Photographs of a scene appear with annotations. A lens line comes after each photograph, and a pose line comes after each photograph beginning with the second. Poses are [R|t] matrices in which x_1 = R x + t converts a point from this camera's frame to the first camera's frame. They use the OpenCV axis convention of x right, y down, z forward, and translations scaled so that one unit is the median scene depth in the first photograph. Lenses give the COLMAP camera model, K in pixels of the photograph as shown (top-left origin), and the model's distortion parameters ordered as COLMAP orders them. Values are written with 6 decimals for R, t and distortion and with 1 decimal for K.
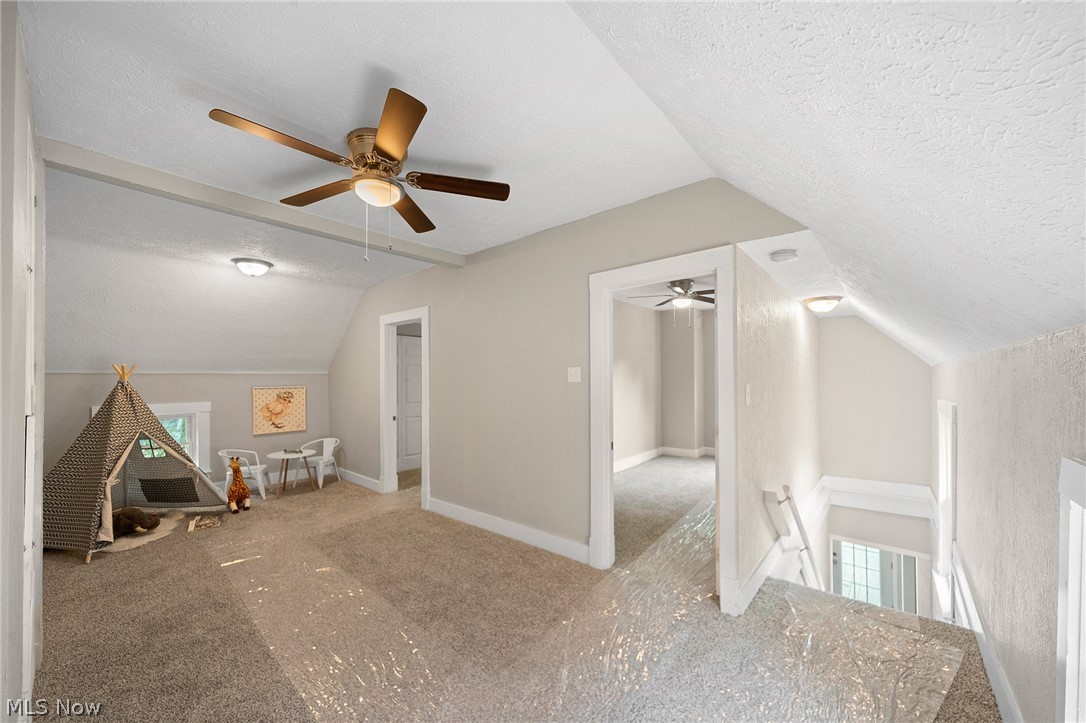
lens RADIAL K [[420.0, 0, 536.1], [0, 420.0, 376.0], [0, 0, 1]] dist [0.000167, -0.000063]
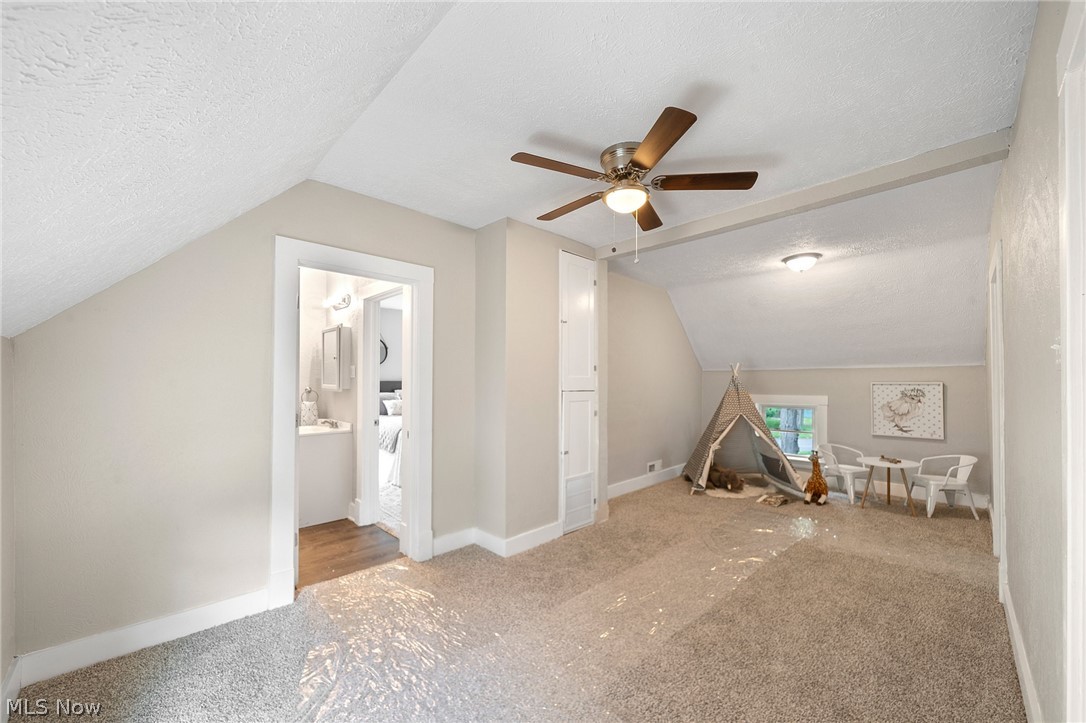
lens RADIAL K [[420.0, 0, 536.1], [0, 420.0, 376.0], [0, 0, 1]] dist [0.000167, -0.000063]
pose [[-0.110602, -0.002989, -0.993860, 0.366166], [0.011739, 0.999922, -0.004313, 0.009004], [0.993795, -0.012144, -0.110558, 0.436856]]
